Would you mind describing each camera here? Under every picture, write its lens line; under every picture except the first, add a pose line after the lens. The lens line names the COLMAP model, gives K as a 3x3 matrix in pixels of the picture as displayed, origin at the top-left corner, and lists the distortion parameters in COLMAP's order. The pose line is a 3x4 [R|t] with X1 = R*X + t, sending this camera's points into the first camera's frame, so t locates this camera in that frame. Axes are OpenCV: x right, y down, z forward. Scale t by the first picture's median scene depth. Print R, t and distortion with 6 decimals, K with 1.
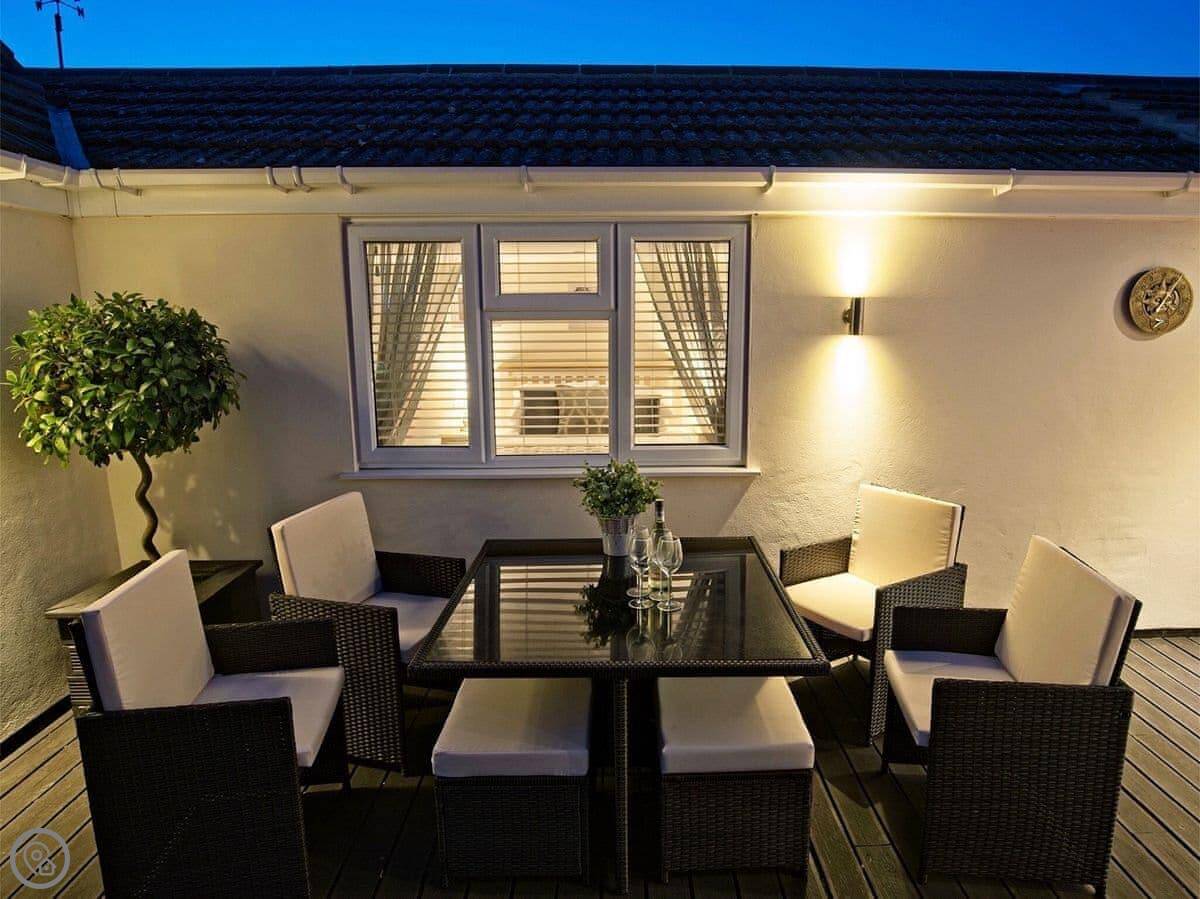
lens RADIAL K [[729.6, 0, 600.0], [0, 729.6, 449.5], [0, 0, 1]] dist [0.000832, 0.000546]
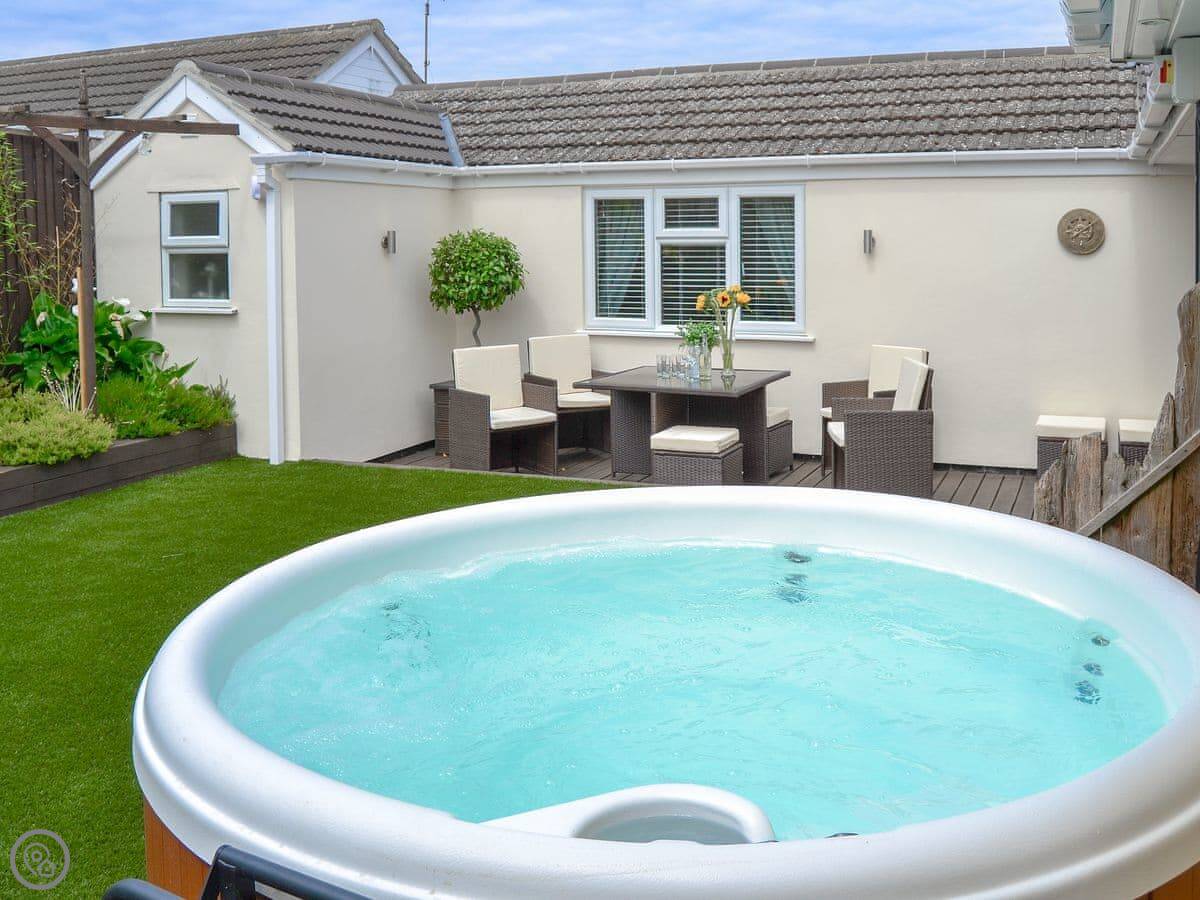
lens RADIAL K [[1603.1, 0, 600.0], [0, 1603.1, 450.0], [0, 0, 1]] dist [-0.211959, 0.429453]
pose [[0.905829, 0.053296, -0.420278, 1.249633], [-0.073219, 0.996821, -0.031401, 0.411089], [0.417269, 0.059217, 0.906852, -2.285106]]
